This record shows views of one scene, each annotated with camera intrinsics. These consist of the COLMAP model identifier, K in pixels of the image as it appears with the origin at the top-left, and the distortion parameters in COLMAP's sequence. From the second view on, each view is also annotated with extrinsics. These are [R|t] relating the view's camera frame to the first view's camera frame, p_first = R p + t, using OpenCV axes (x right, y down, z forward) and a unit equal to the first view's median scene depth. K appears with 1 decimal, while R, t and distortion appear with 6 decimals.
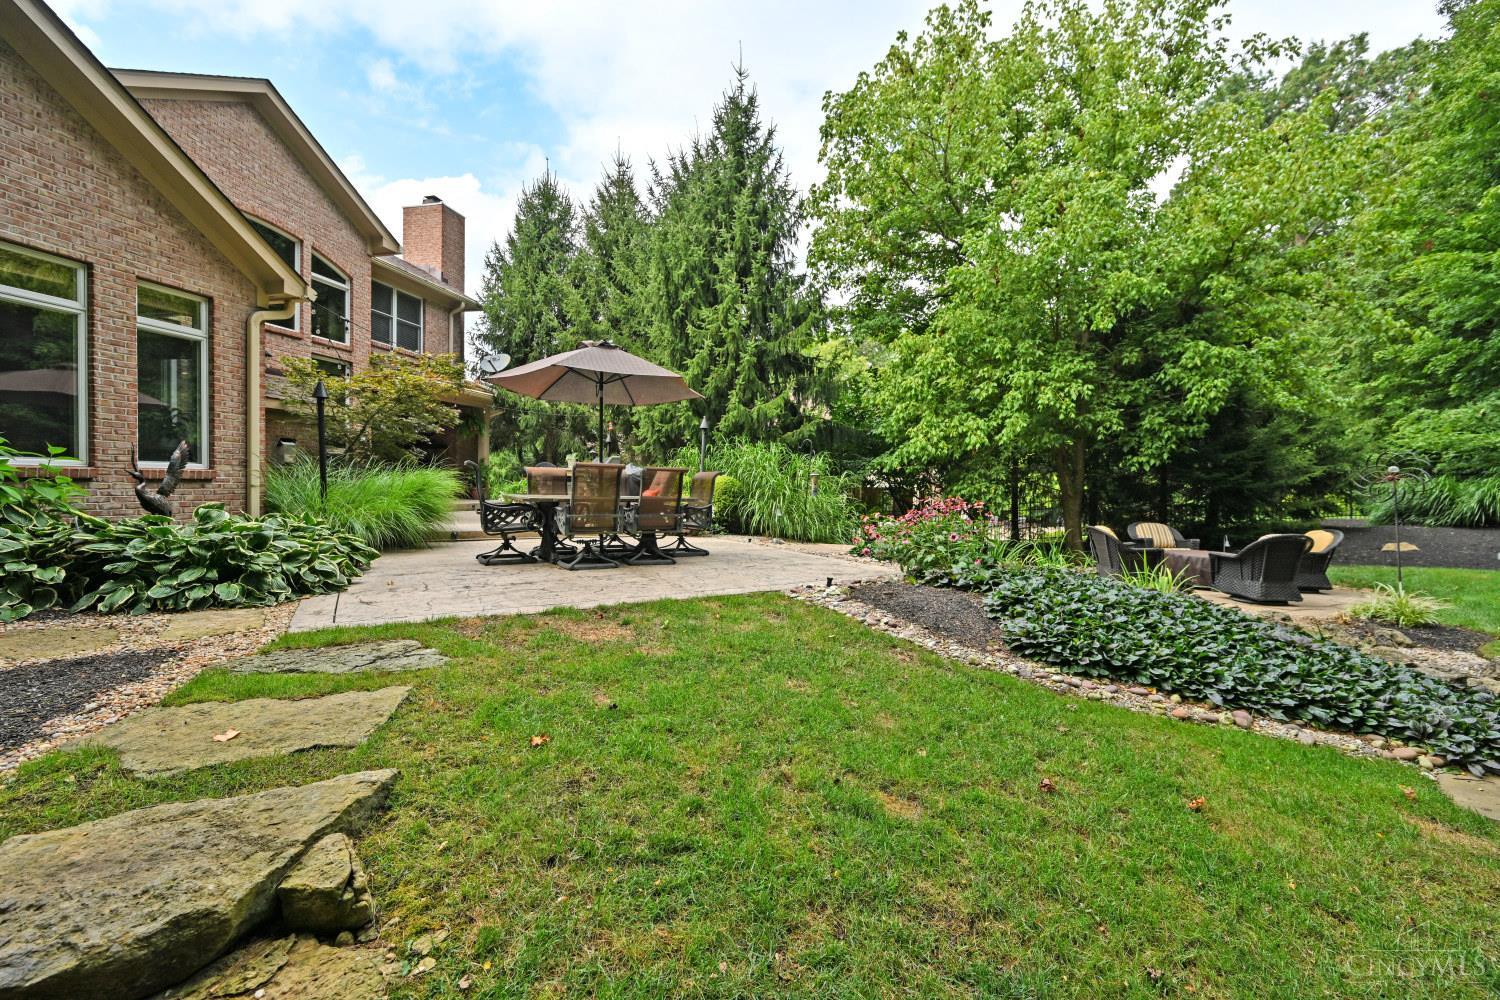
lens RADIAL K [[612.3, 0, 750.0], [0, 612.3, 500.0], [0, 0, 1]] dist [-0.002319, -0.000364]
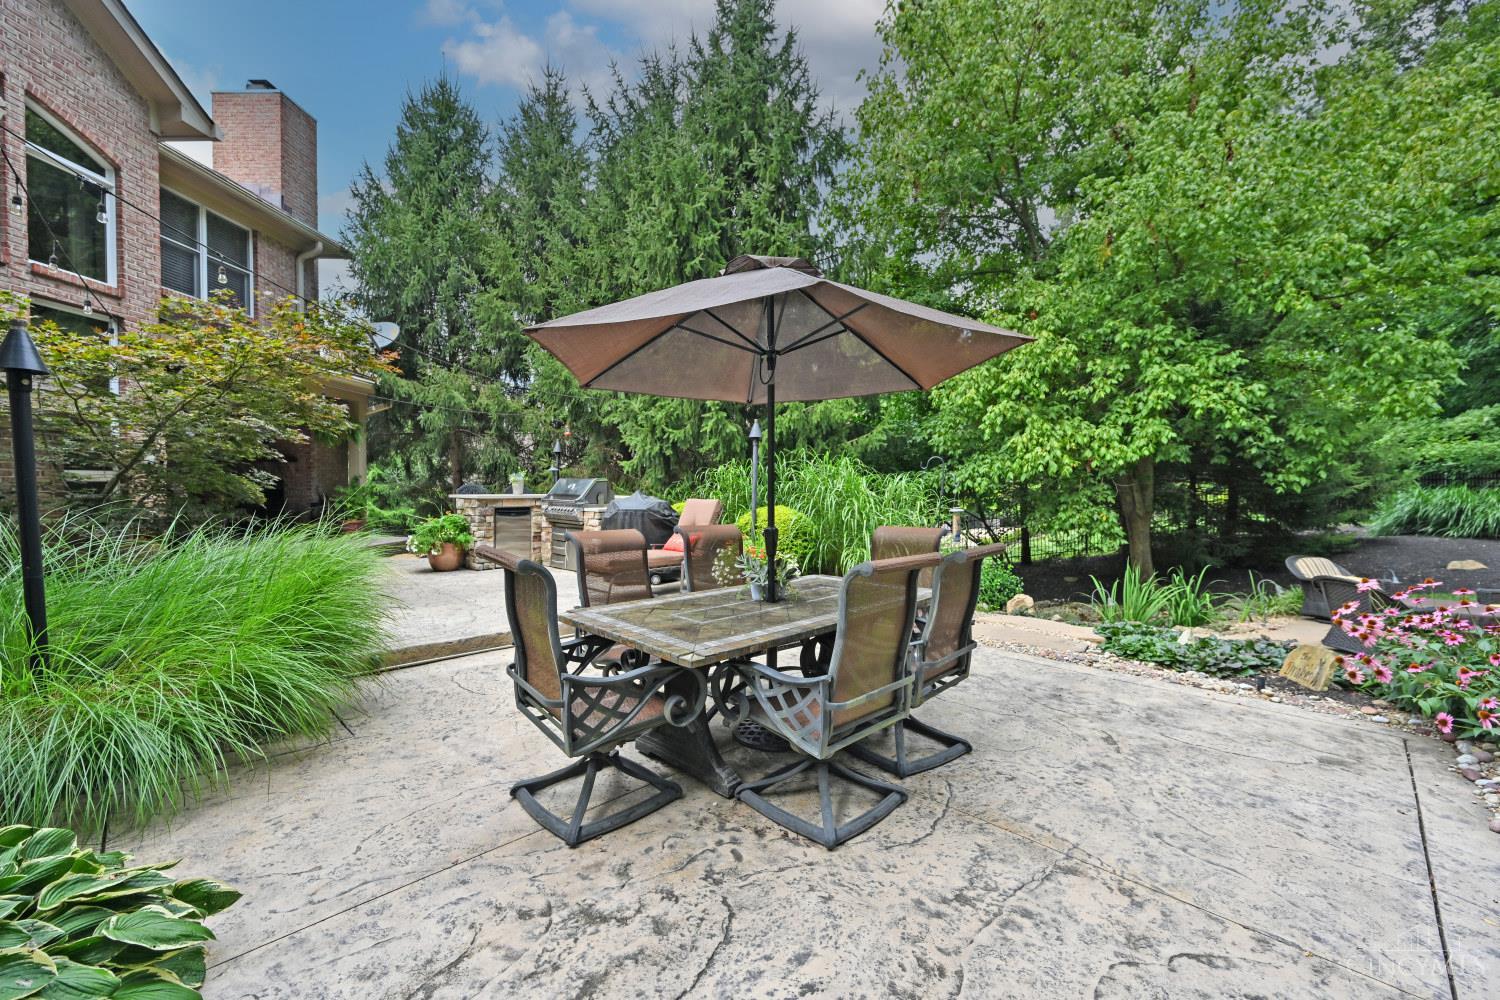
lens RADIAL K [[612.3, 0, 750.0], [0, 612.3, 500.0], [0, 0, 1]] dist [-0.002319, -0.000364]
pose [[0.976641, -0.019538, 0.213986, -0.189501], [0.018521, 0.999806, 0.006758, -0.045304], [-0.214076, -0.002637, 0.976813, 0.295023]]
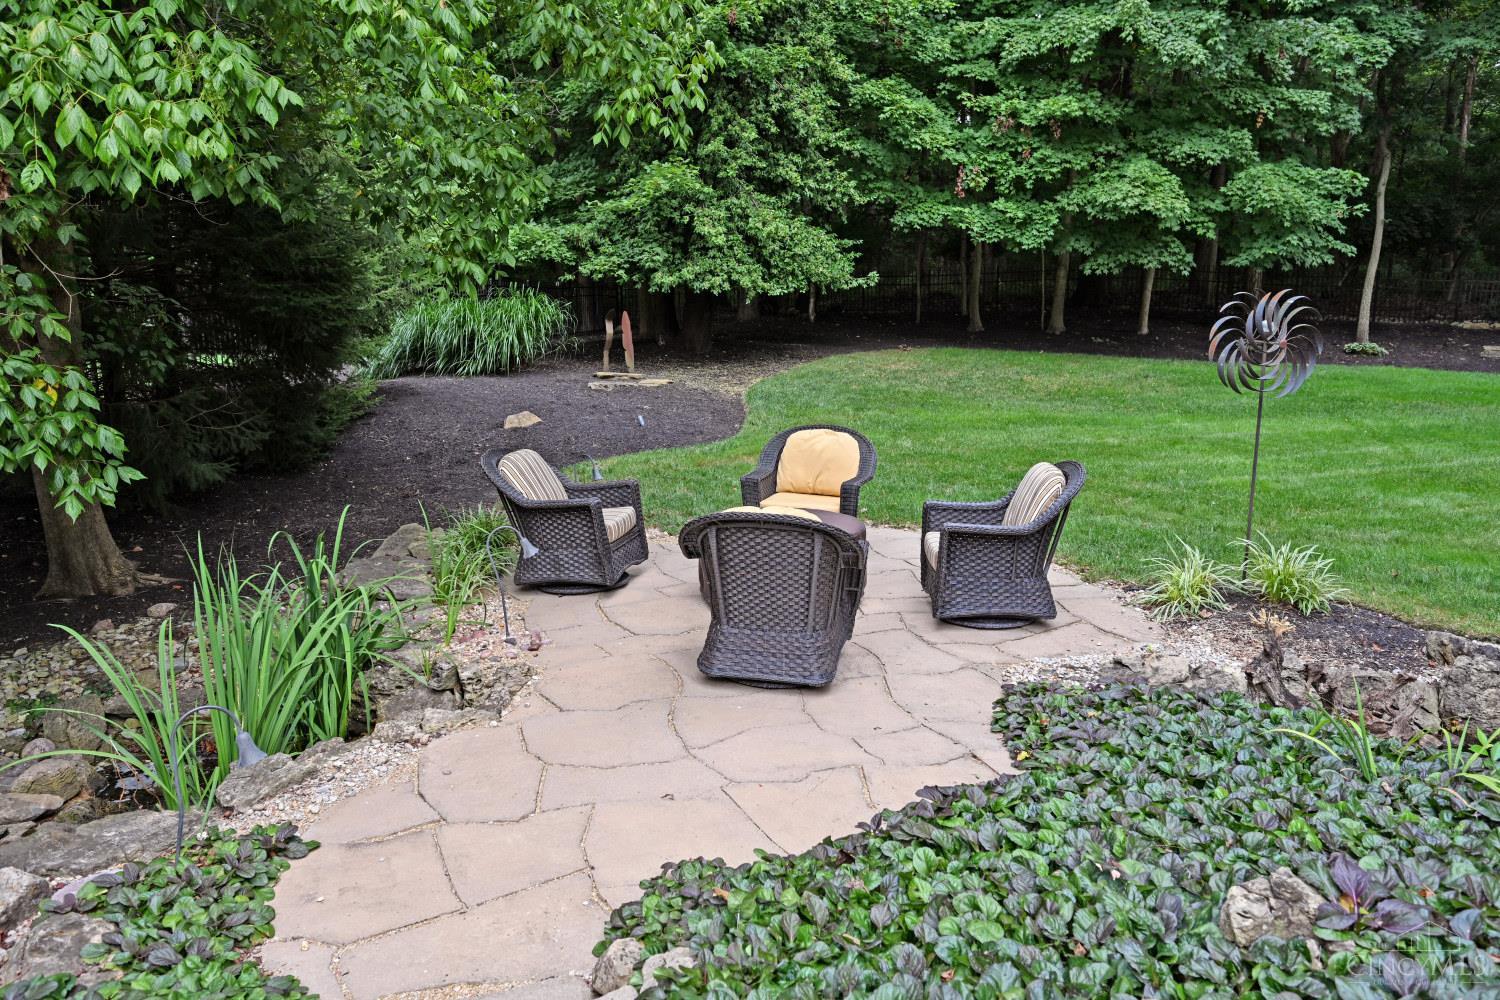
lens RADIAL K [[1095.4, 0, 747.9], [0, 1095.4, 497.0], [0, 0, 1]] dist [-0.002458, -0.000301]
pose [[0.078579, -0.190291, 0.978578, 0.027810], [0.015940, 0.981727, 0.189624, -0.043406], [-0.996780, 0.000698, 0.080176, 0.640342]]
